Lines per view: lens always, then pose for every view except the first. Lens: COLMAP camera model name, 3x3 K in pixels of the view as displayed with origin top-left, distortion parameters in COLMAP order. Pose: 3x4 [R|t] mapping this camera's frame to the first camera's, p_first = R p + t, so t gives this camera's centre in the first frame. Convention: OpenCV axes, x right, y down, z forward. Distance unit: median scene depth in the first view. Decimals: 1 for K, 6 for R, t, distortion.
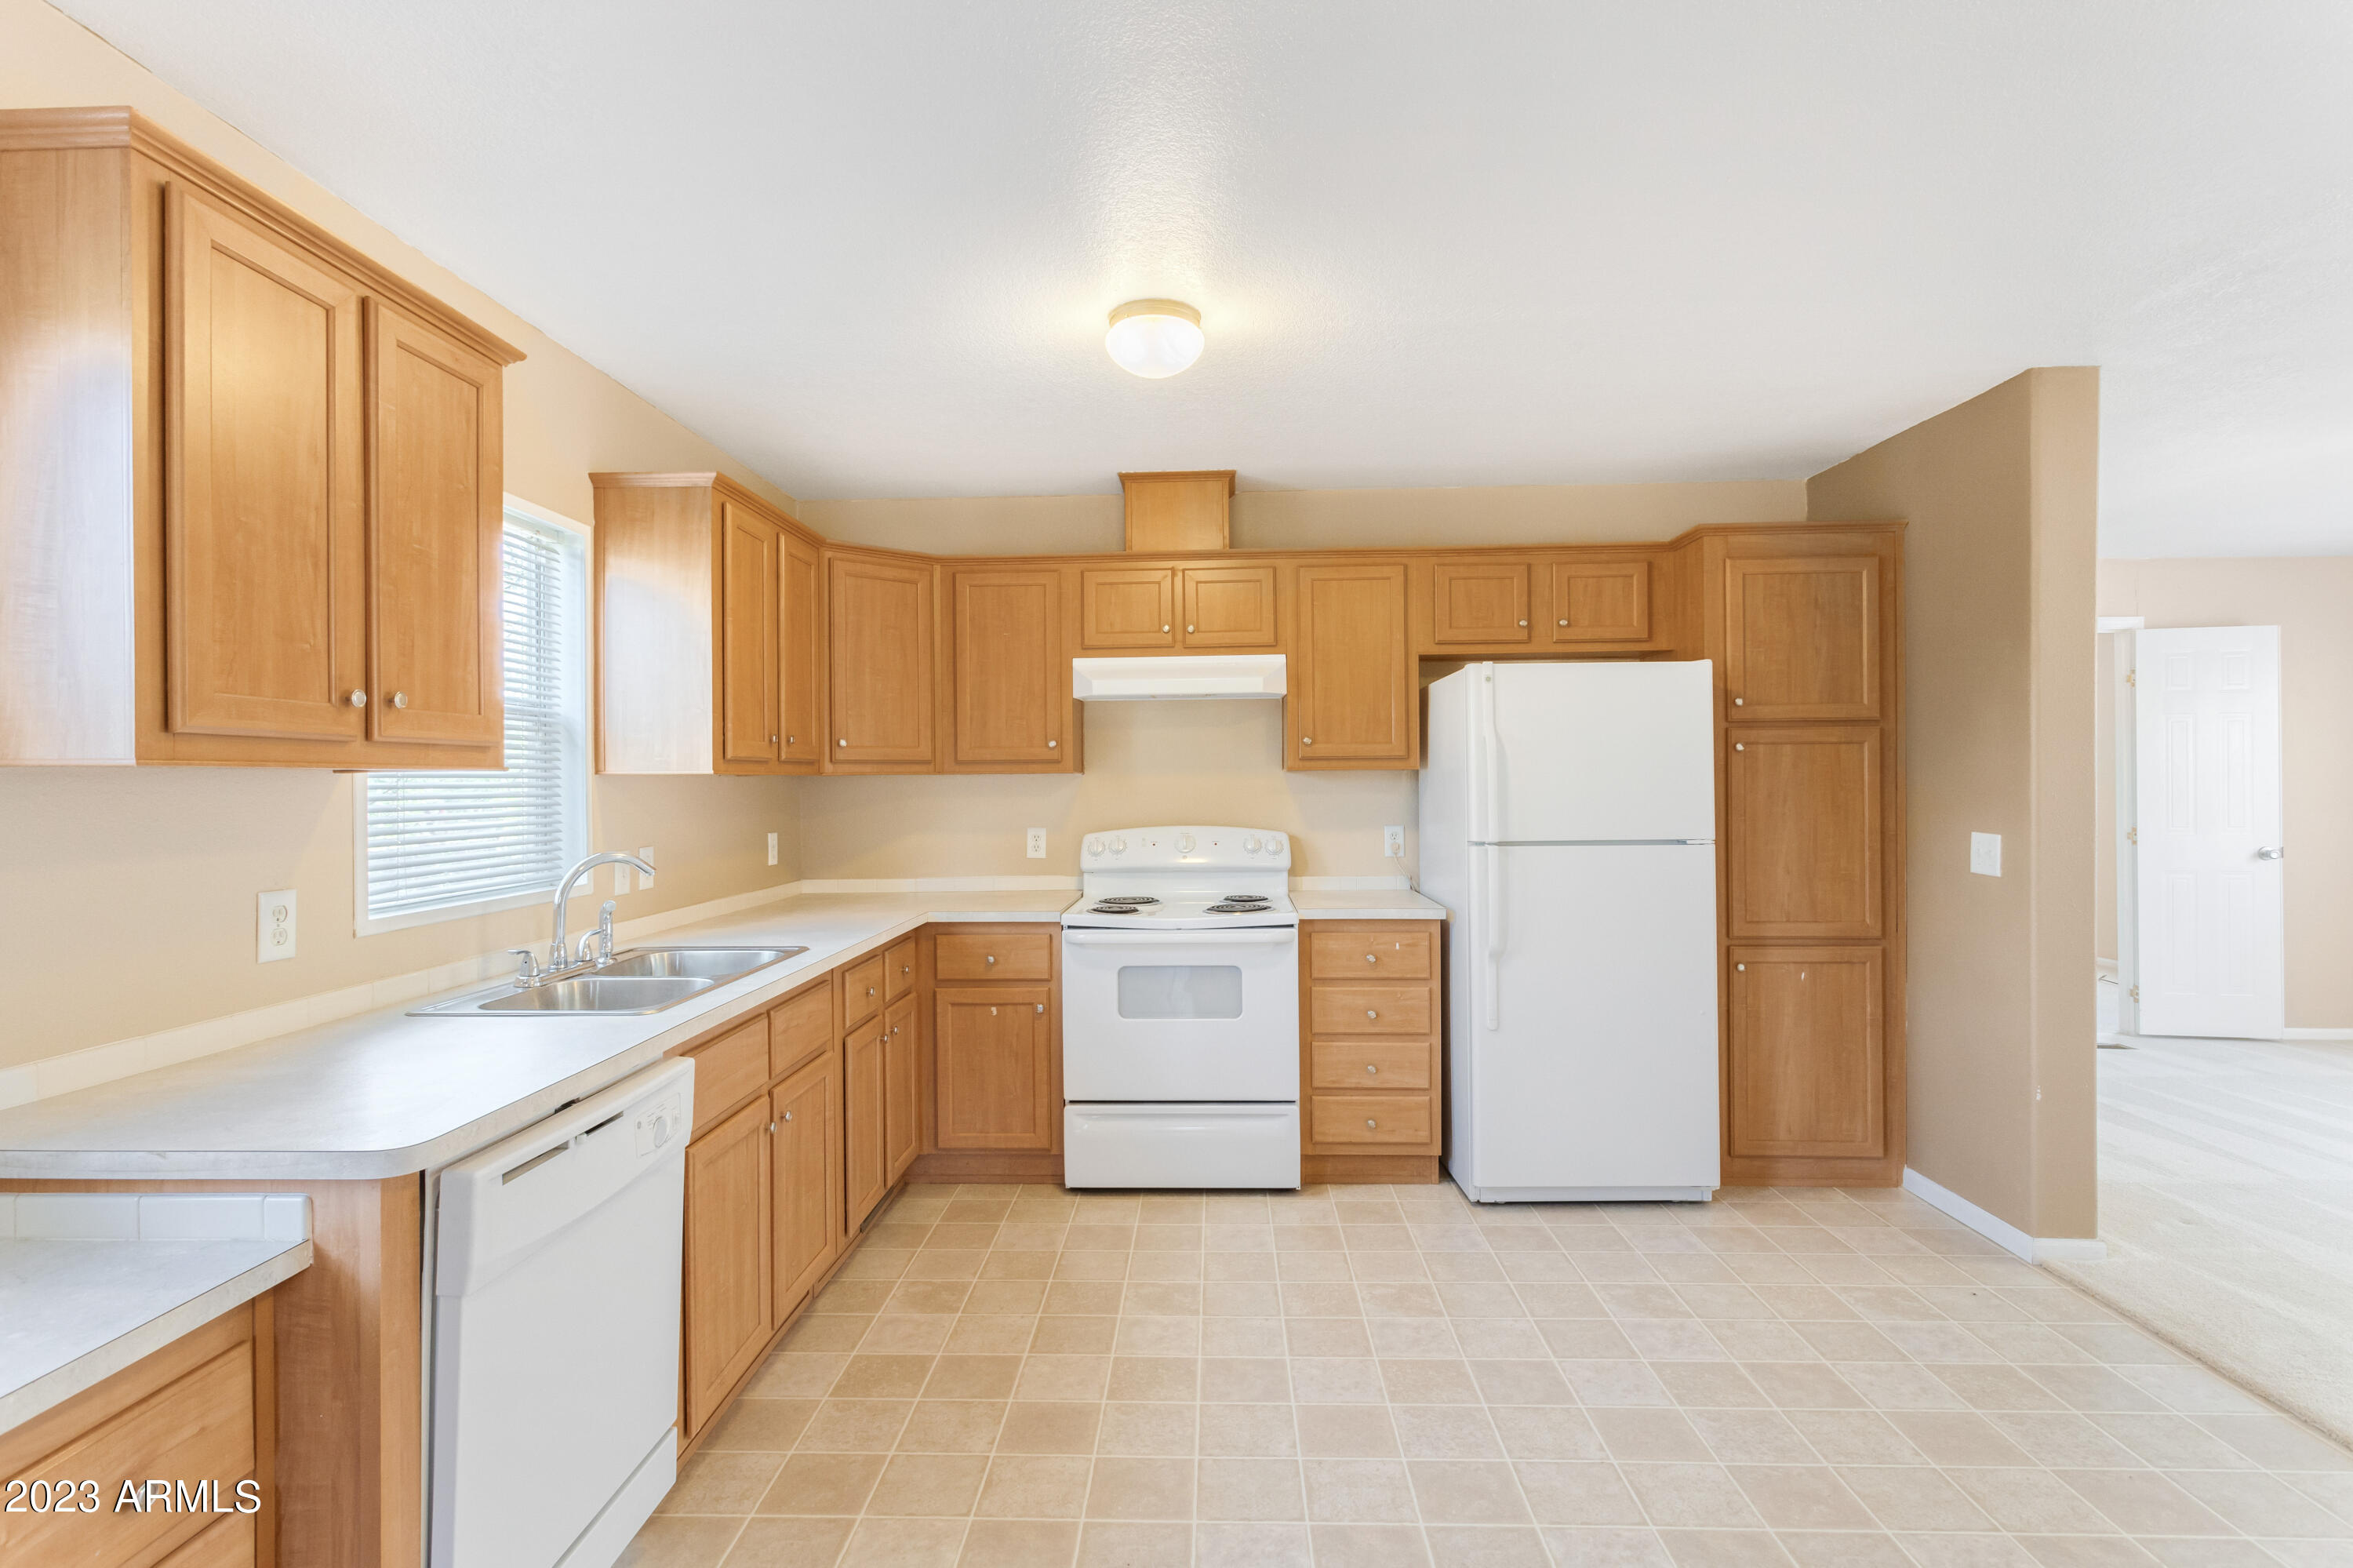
lens RADIAL K [[1129.5, 0, 1173.7], [0, 1129.5, 777.9], [0, 0, 1]] dist [0.001897, 0.000795]
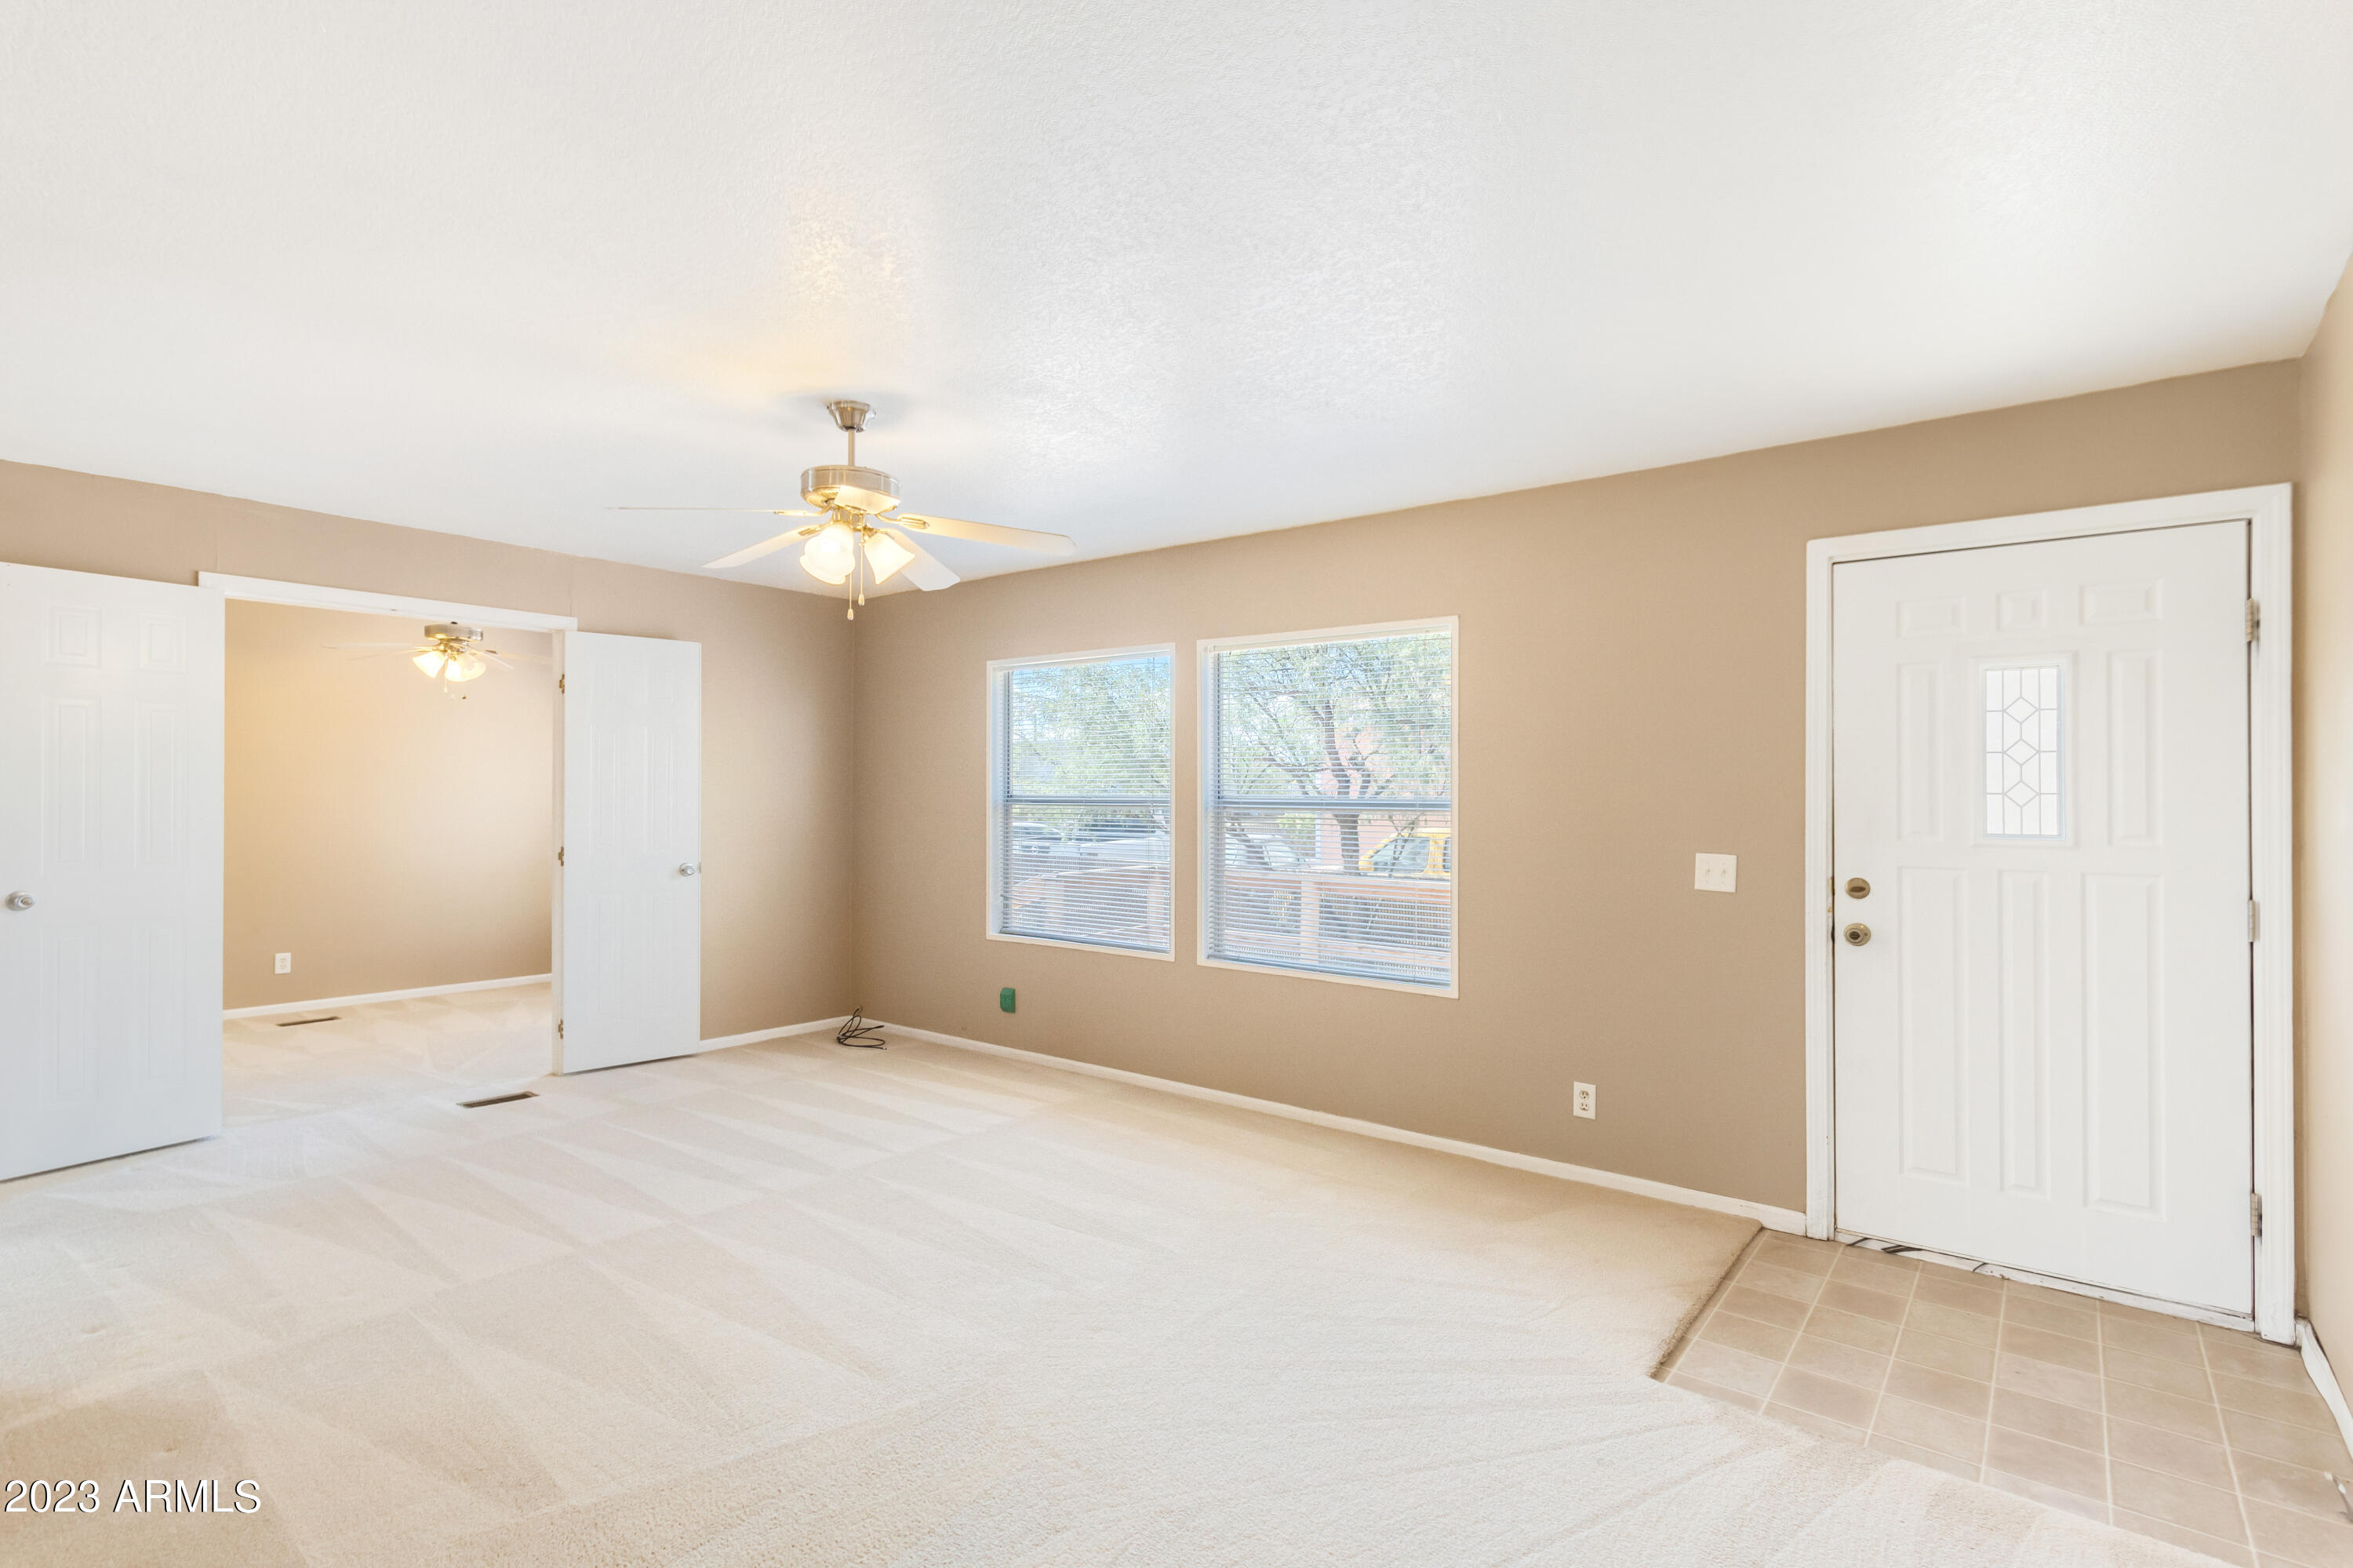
lens RADIAL K [[1129.5, 0, 1172.5], [0, 1129.5, 781.8], [0, 0, 1]] dist [0.001897, 0.000795]
pose [[0.586511, 0.016390, 0.809776, 0.614575], [-0.011302, 0.999864, -0.012052, -0.004760], [-0.809863, -0.002083, 0.586616, 0.104822]]
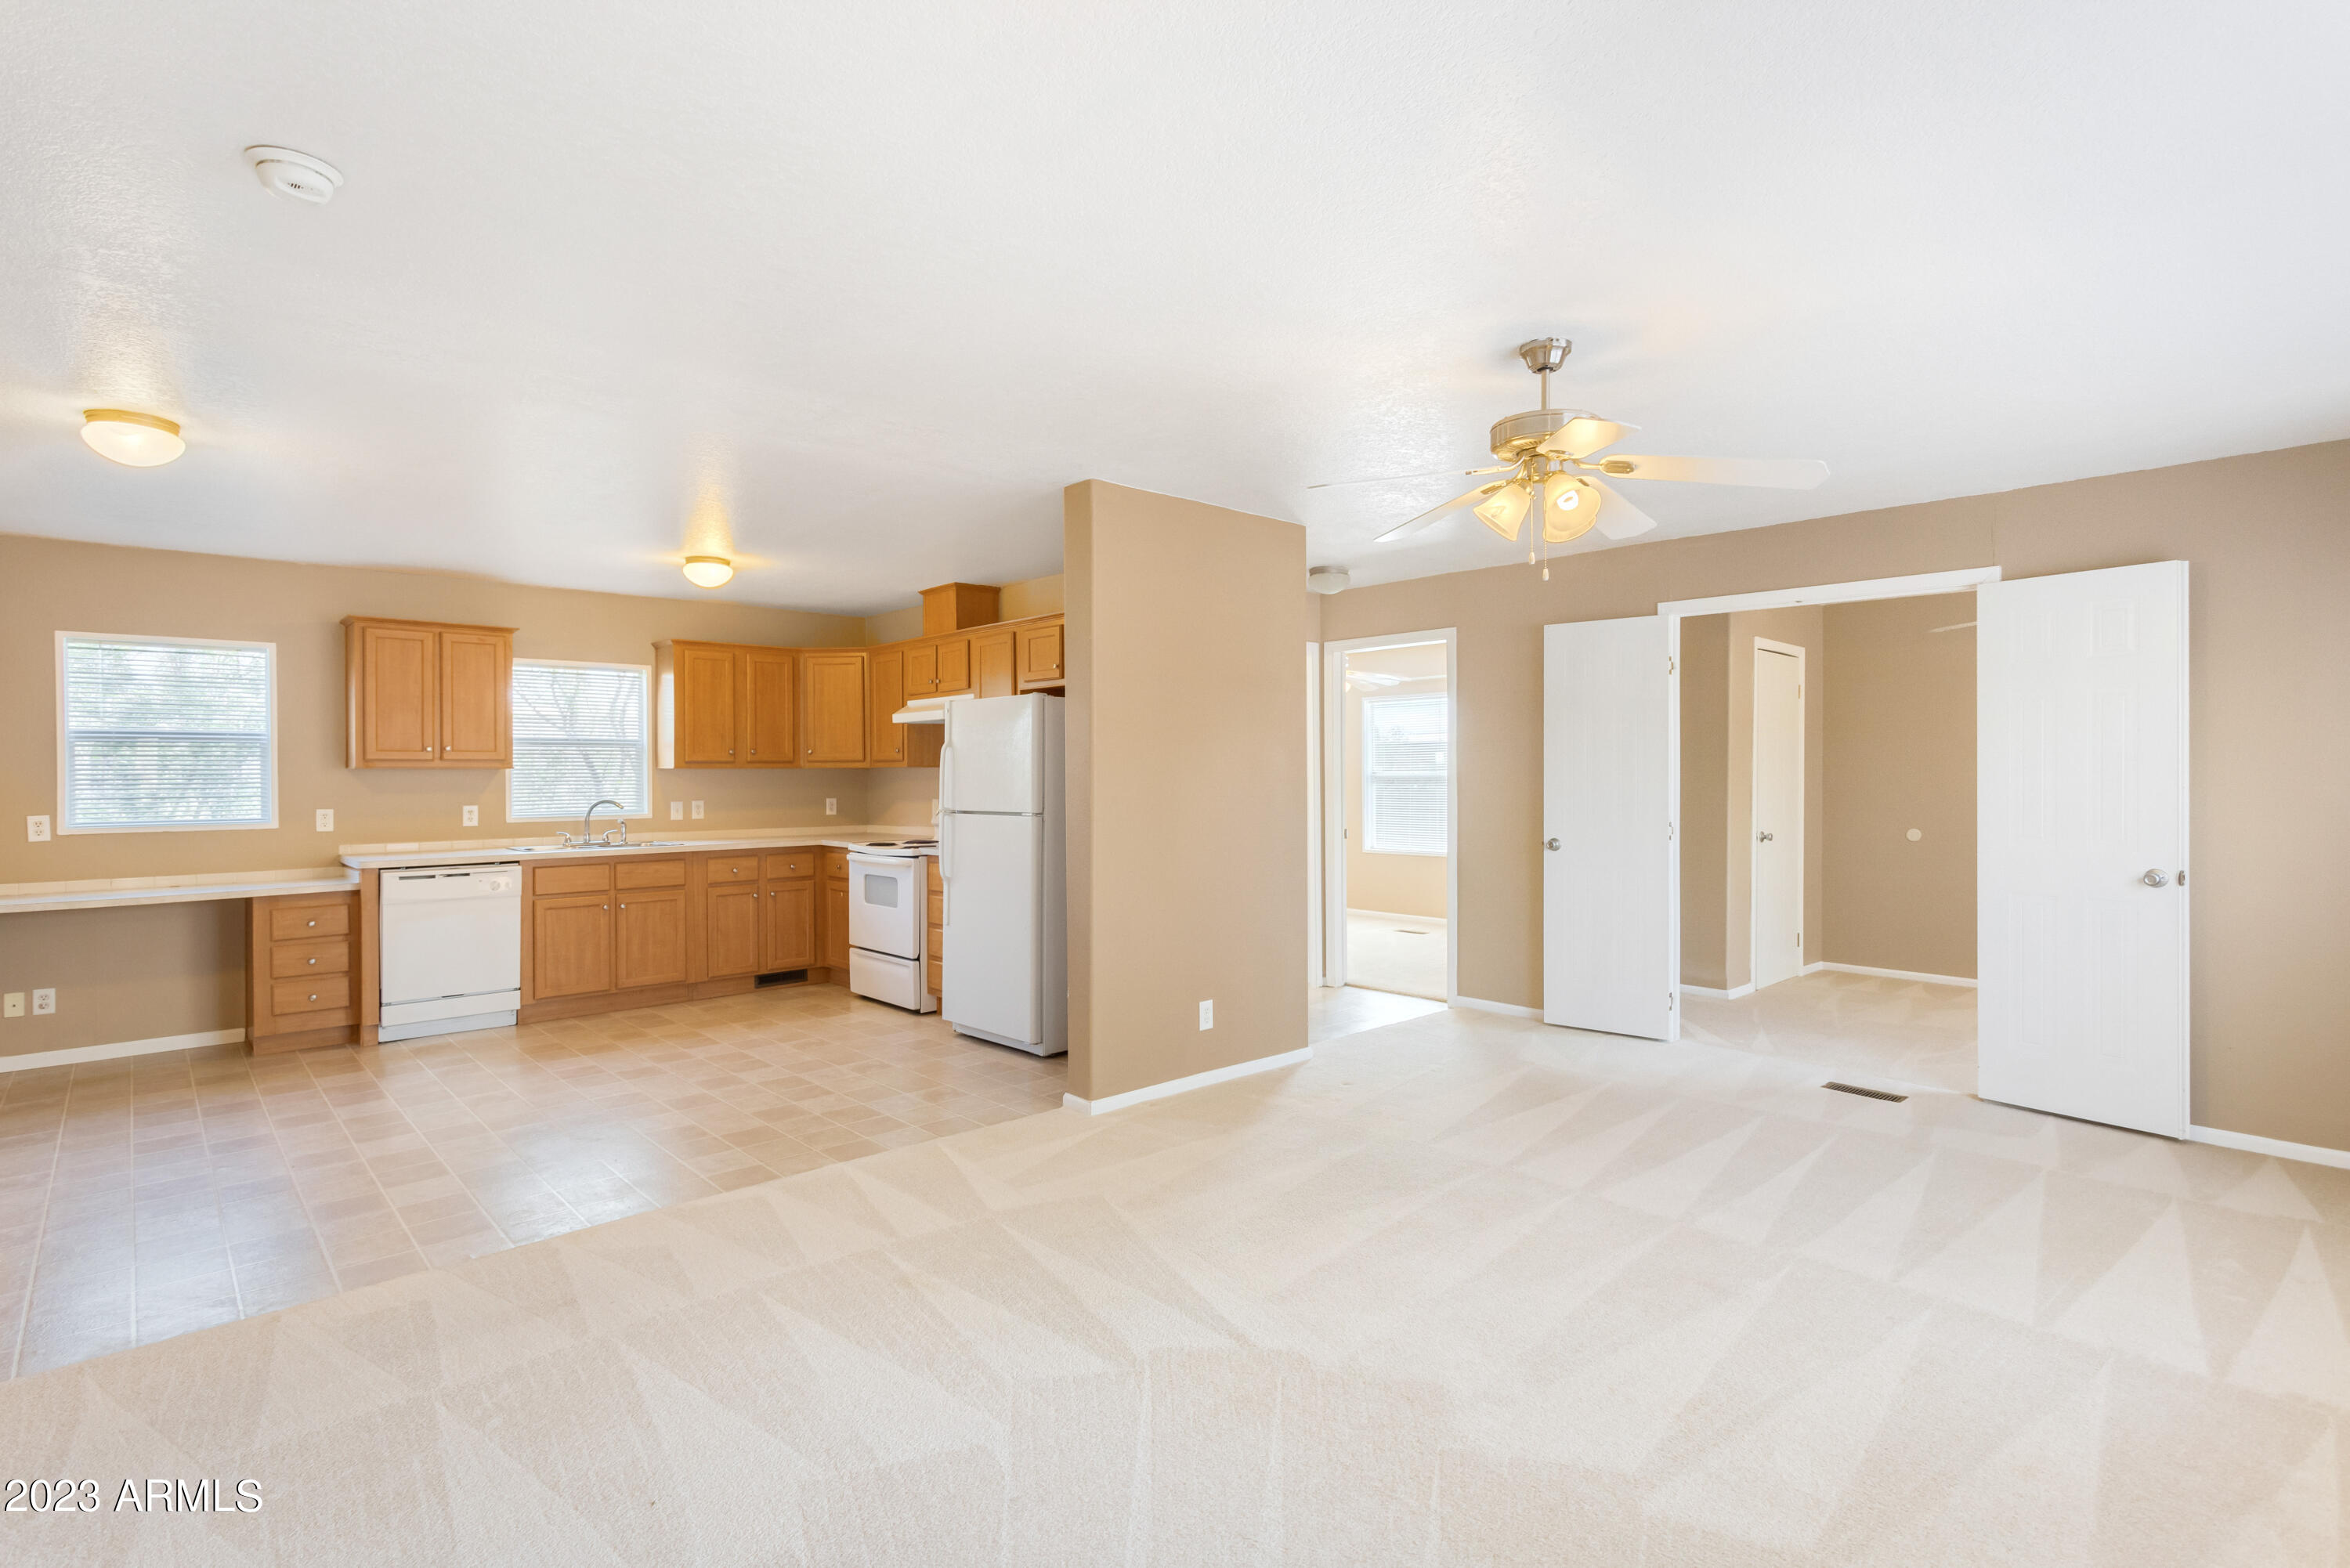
lens RADIAL K [[1128.0, 0, 1165.1], [0, 1128.0, 776.3], [0, 0, 1]] dist [0.001897, 0.000795]
pose [[0.703126, 0.006842, -0.711032, 1.549195], [0.000948, 0.999944, 0.010560, -0.008793], [0.711064, -0.008099, 0.703080, 0.069499]]
